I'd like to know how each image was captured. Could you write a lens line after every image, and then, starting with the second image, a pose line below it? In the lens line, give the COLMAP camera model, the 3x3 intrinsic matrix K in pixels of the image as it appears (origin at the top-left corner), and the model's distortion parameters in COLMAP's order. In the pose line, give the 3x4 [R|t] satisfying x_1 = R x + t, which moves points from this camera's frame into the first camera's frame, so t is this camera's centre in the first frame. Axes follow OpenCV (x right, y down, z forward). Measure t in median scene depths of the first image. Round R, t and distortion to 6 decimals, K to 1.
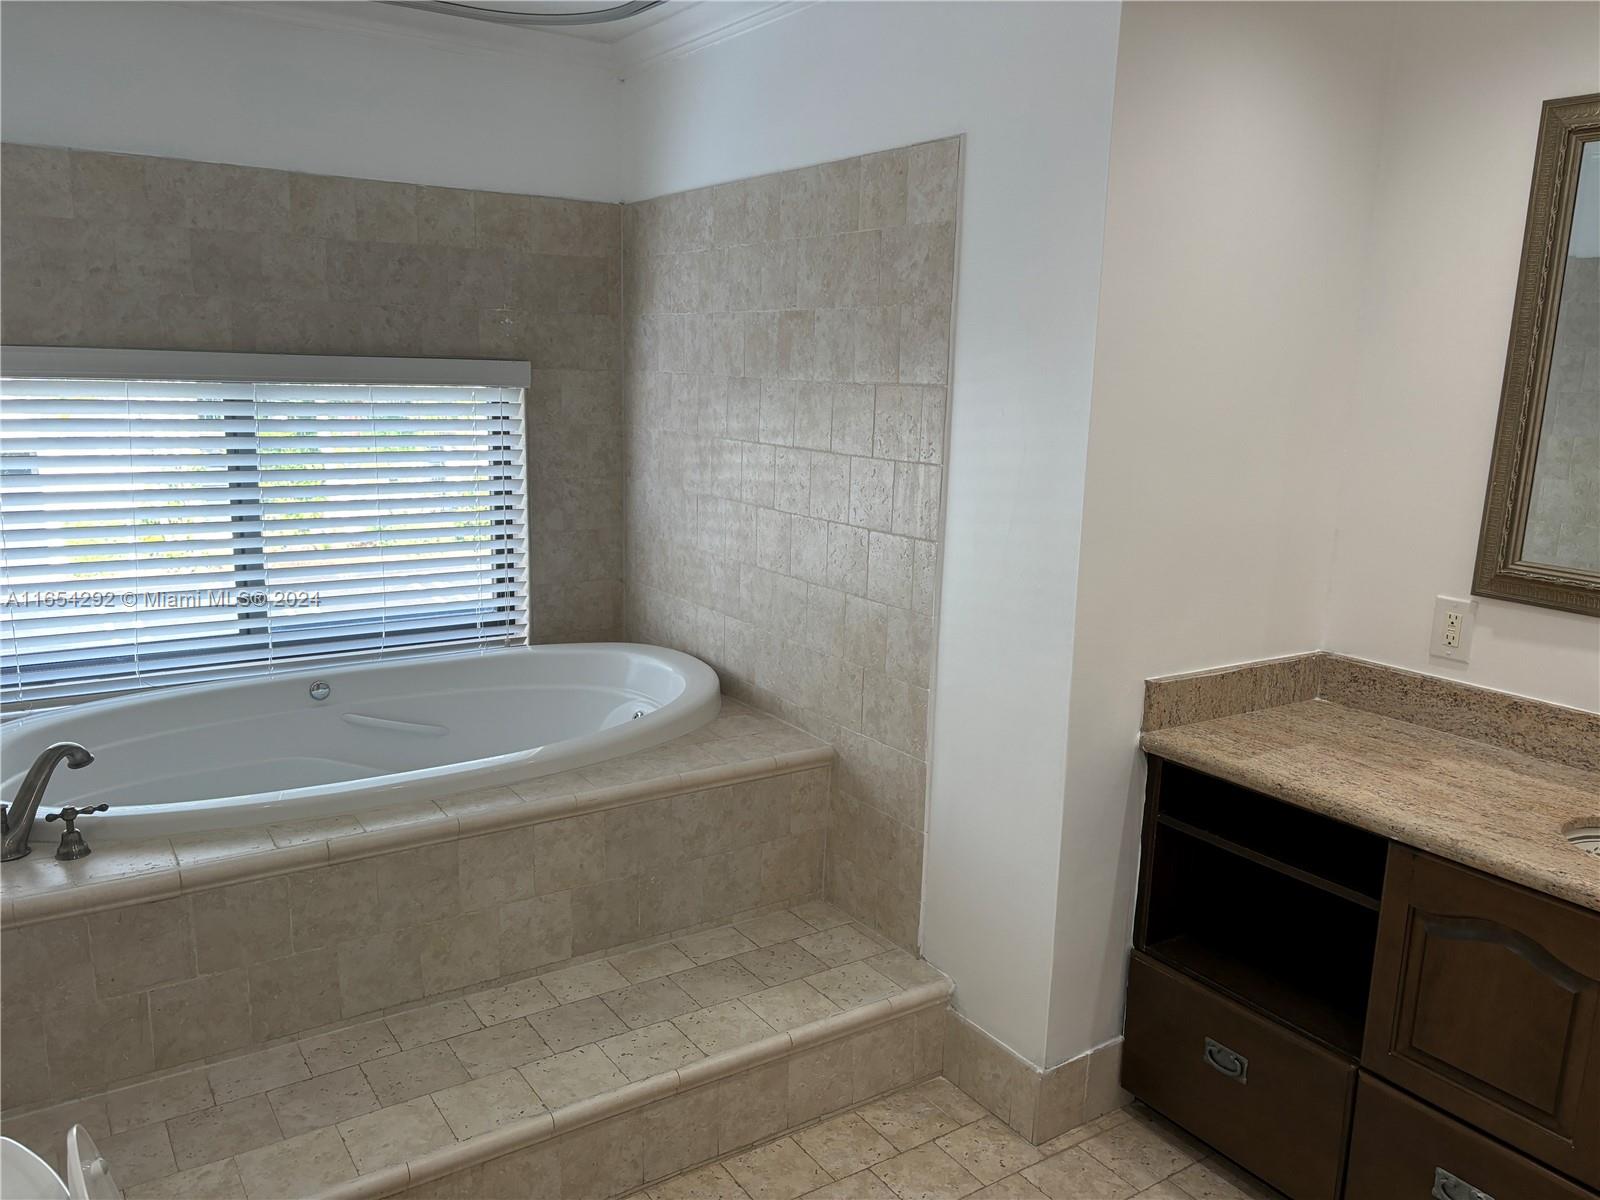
lens RADIAL K [[1207.8, 0, 801.9], [0, 1207.8, 598.2], [0, 0, 1]] dist [0.045763, -0.043034]
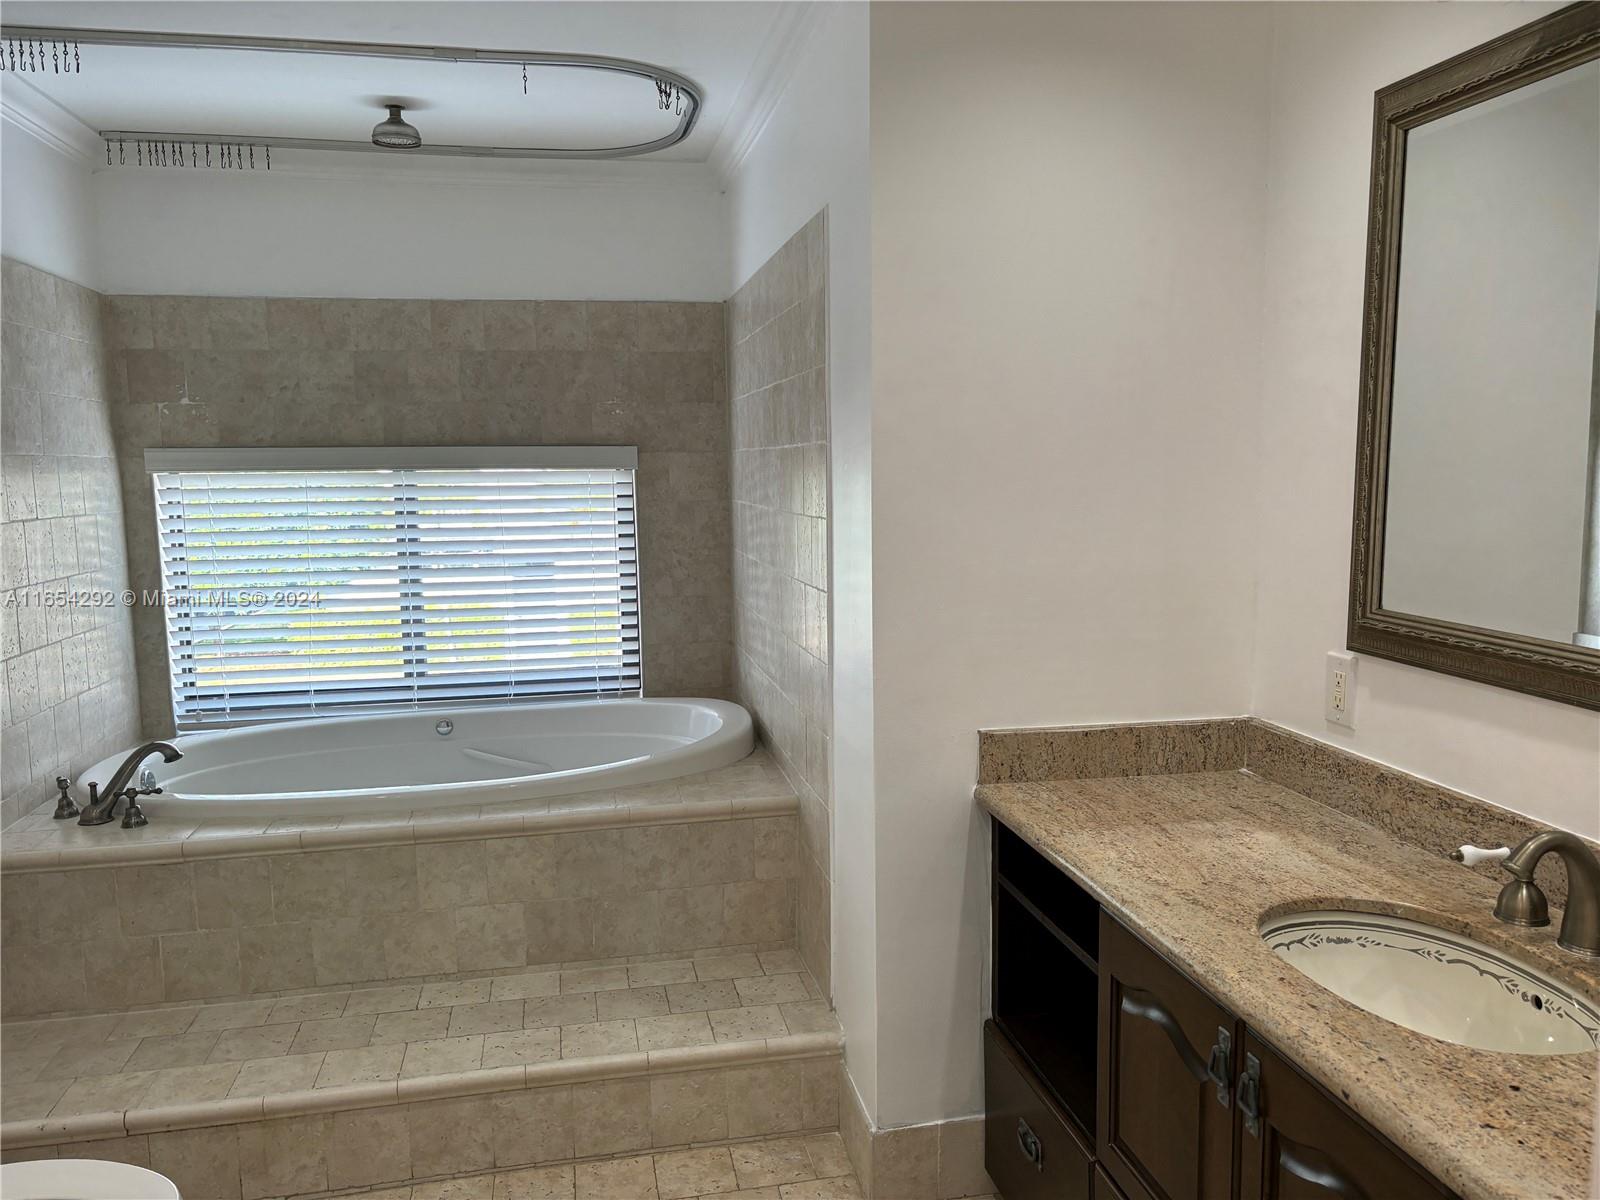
lens RADIAL K [[1207.8, 0, 813.4], [0, 1207.8, 604.6], [0, 0, 1]] dist [0.045763, -0.043034]
pose [[0.925791, 0.004828, -0.378005, 0.490773], [-0.034335, 0.996859, -0.071361, 0.037793], [0.376474, 0.079044, 0.923049, 0.045476]]
